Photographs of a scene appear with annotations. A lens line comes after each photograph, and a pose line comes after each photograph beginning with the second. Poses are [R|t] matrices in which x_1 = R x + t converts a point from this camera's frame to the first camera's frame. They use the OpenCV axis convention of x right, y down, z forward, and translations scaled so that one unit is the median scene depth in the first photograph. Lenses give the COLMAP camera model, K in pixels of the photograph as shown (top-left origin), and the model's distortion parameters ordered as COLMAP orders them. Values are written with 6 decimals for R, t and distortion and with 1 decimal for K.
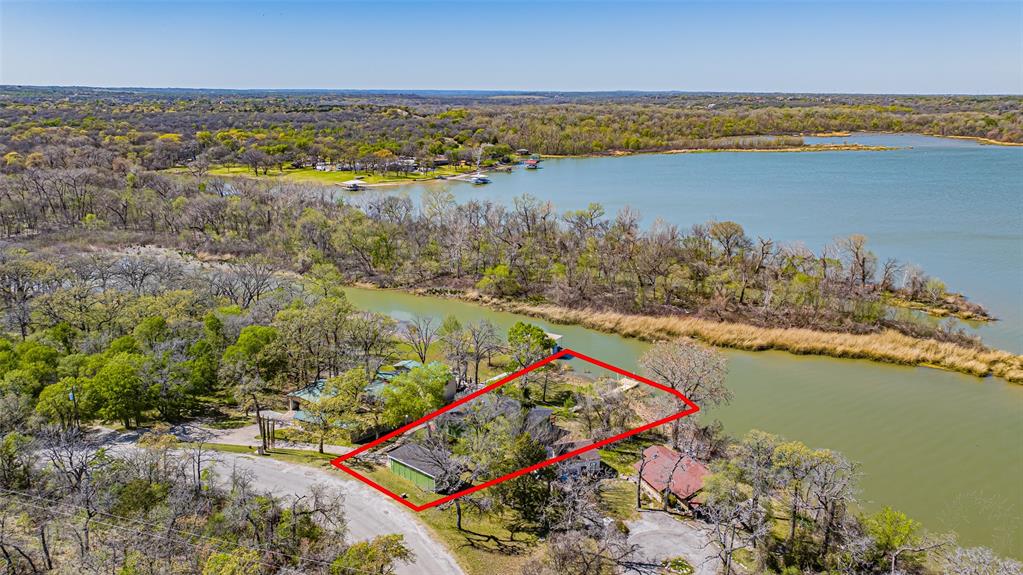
lens RADIAL K [[722.7, 0, 515.7], [0, 722.7, 276.5], [0, 0, 1]] dist [-0.040277, 0.049398]
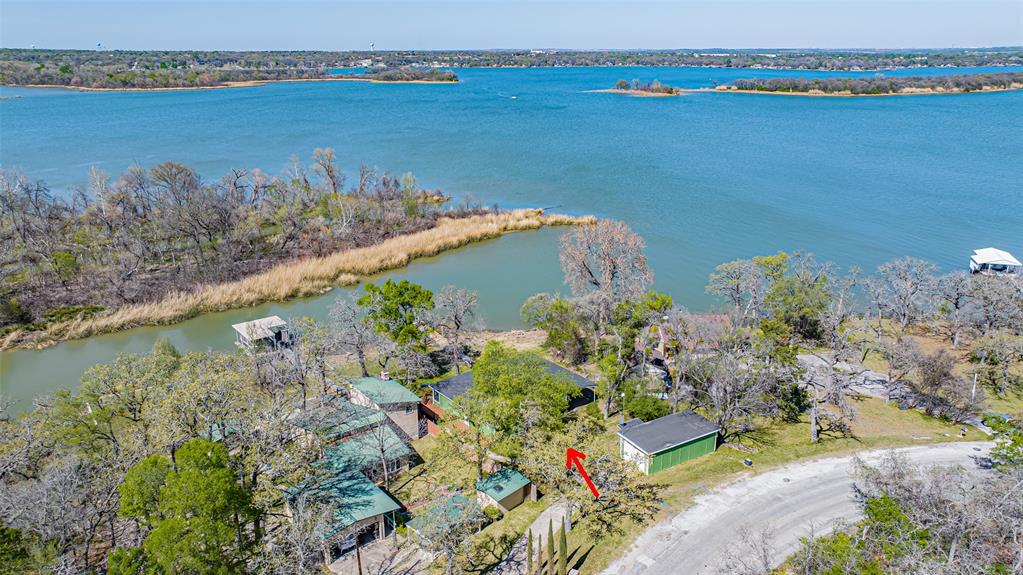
lens RADIAL K [[722.7, 0, 515.7], [0, 722.7, 276.5], [0, 0, 1]] dist [-0.040277, 0.049398]
pose [[0.351144, -0.279961, 0.893487, -0.129819], [0.229374, 0.950897, 0.207804, -0.012977], [-0.907791, 0.131974, 0.398118, 0.137902]]
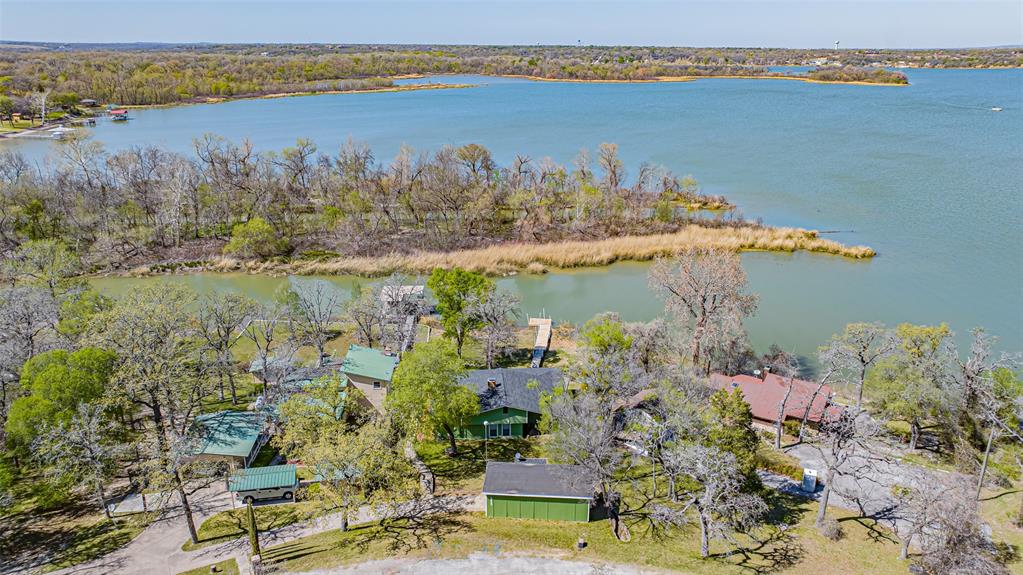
lens RADIAL K [[722.7, 0, 515.7], [0, 722.7, 276.5], [0, 0, 1]] dist [-0.040277, 0.049398]
pose [[0.821093, -0.171521, 0.544414, -0.076318], [0.137714, 0.985136, 0.102671, 0.001633], [-0.553932, -0.009329, 0.832510, 0.080678]]
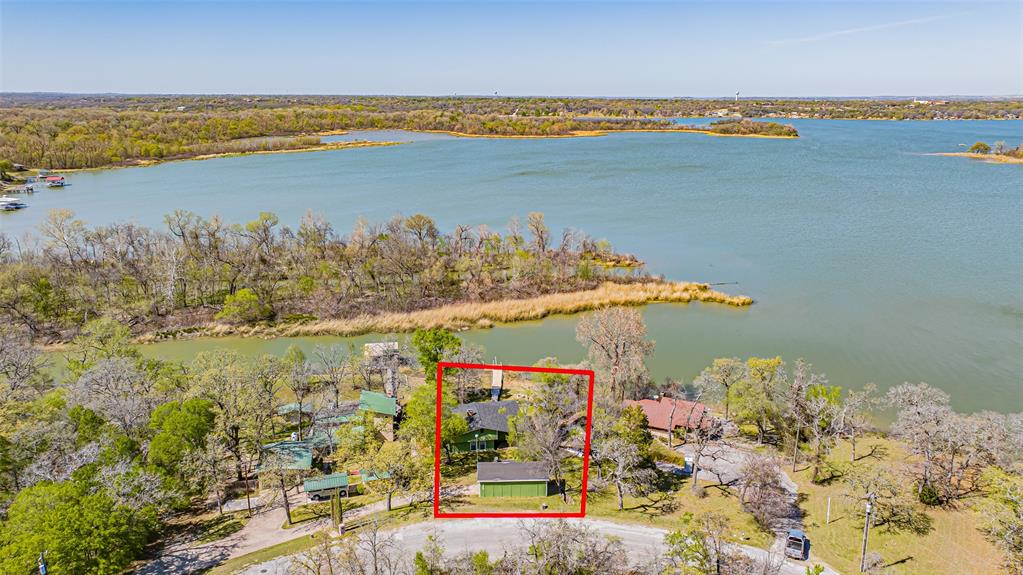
lens RADIAL K [[718.9, 0, 515.1], [0, 718.9, 285.6], [0, 0, 1]] dist [-0.018183, 0.005818]
pose [[0.753092, -0.167803, 0.636156, -0.115404], [0.161027, 0.984530, 0.069069, -0.009416], [-0.637905, 0.050423, 0.768463, 0.041188]]
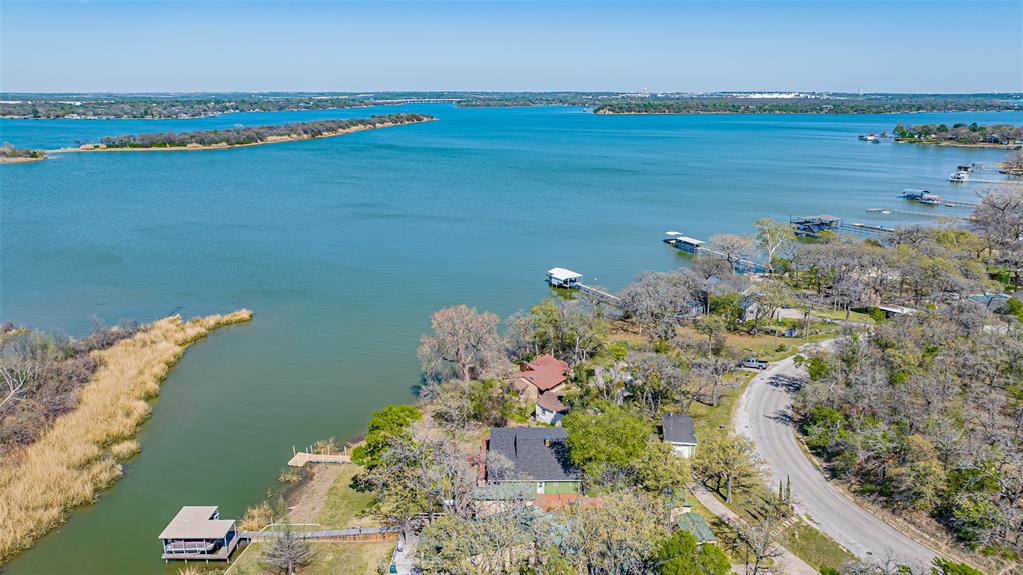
lens RADIAL K [[722.7, 0, 515.7], [0, 722.7, 276.5], [0, 0, 1]] dist [-0.040277, 0.049398]
pose [[-0.510639, -0.211684, 0.833329, -0.143536], [0.212003, 0.908294, 0.360635, -0.066908], [-0.833248, 0.360823, -0.418933, 0.261458]]
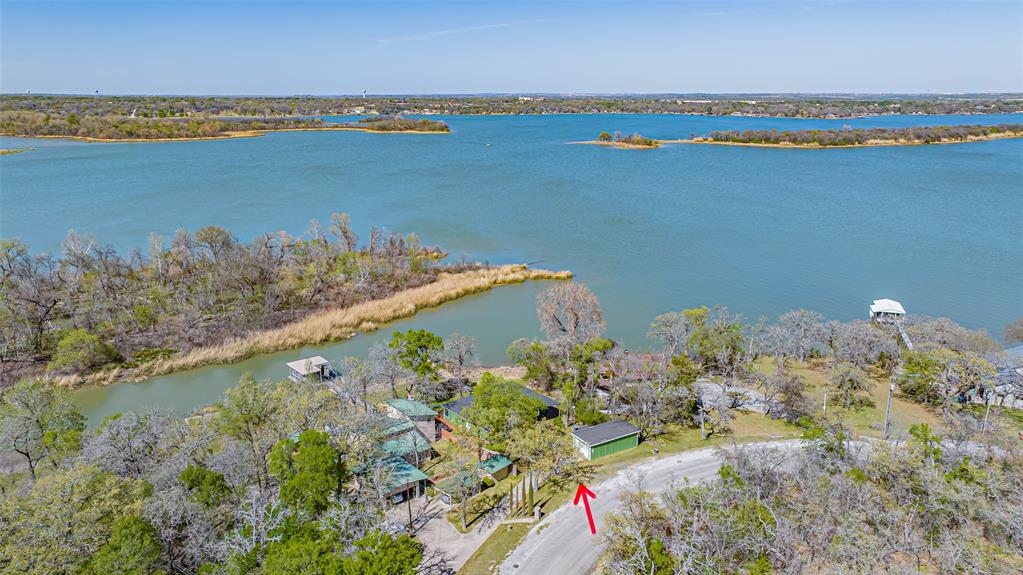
lens RADIAL K [[718.9, 0, 515.1], [0, 718.9, 285.6], [0, 0, 1]] dist [-0.018183, 0.005818]
pose [[0.337679, -0.242046, 0.909608, -0.181357], [0.229659, 0.958352, 0.169759, -0.027861], [-0.912814, 0.151575, 0.379204, 0.113530]]
